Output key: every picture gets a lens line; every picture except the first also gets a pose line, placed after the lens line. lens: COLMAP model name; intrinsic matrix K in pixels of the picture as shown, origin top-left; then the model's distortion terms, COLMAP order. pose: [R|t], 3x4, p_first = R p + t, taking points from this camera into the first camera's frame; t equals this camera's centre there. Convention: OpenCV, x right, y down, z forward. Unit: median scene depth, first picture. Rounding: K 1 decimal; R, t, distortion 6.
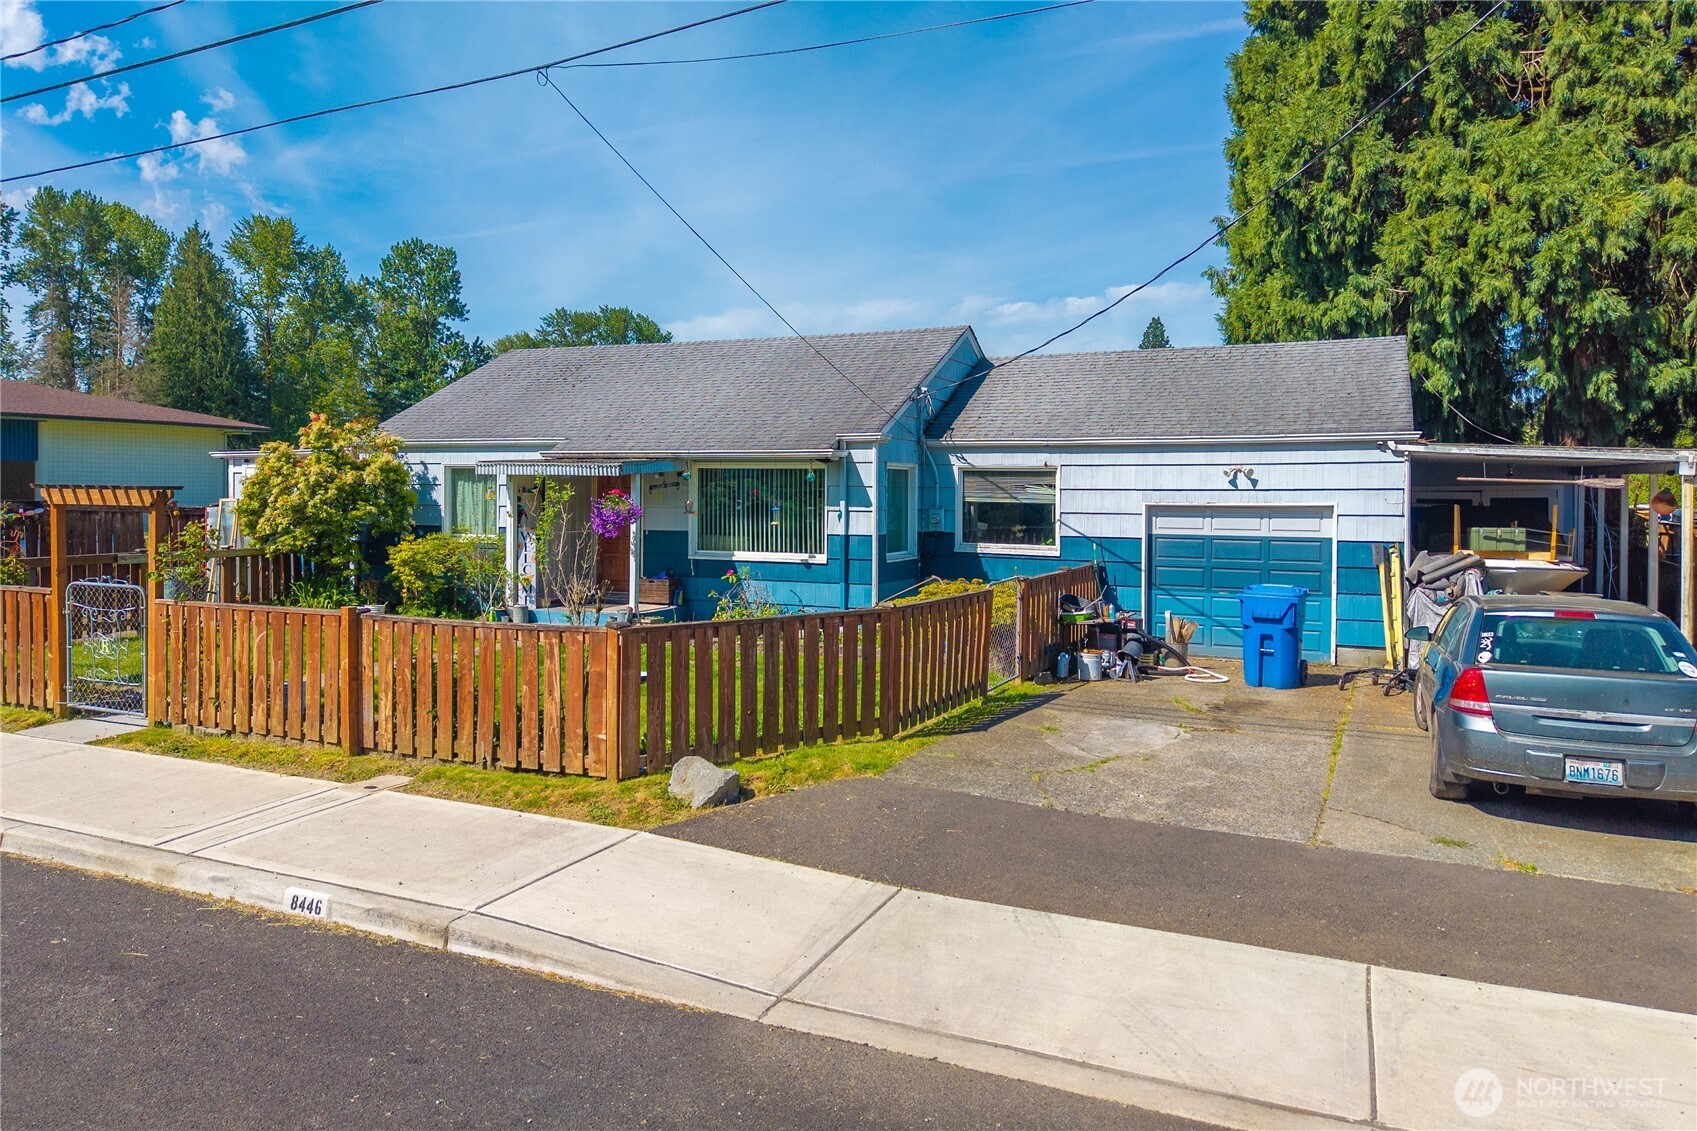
lens RADIAL K [[1178.2, 0, 865.4], [0, 1178.2, 644.0], [0, 0, 1]] dist [0.009663, -0.005997]
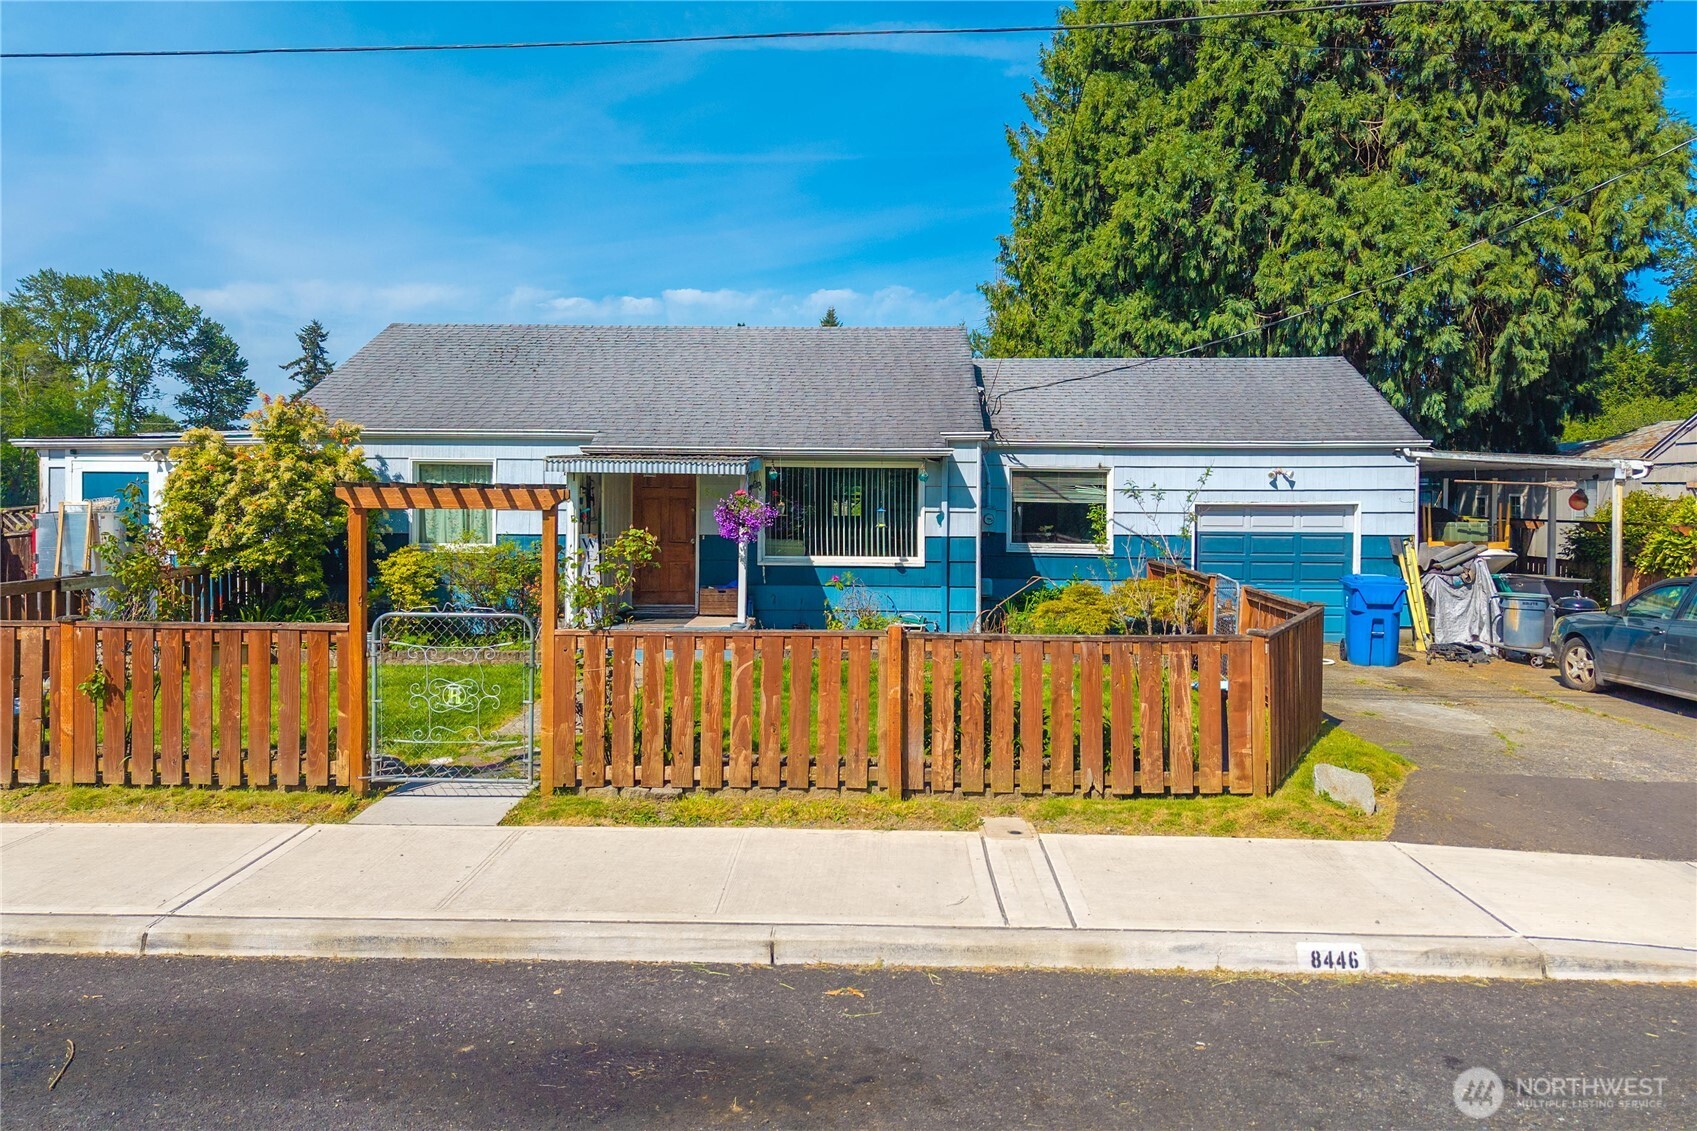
lens RADIAL K [[1178.2, 0, 865.4], [0, 1178.2, 644.0], [0, 0, 1]] dist [0.009663, -0.005997]
pose [[0.918232, -0.050843, 0.392766, -0.441548], [0.050992, 0.998648, 0.010061, -0.016330], [-0.392747, 0.010789, 0.919583, 0.125822]]
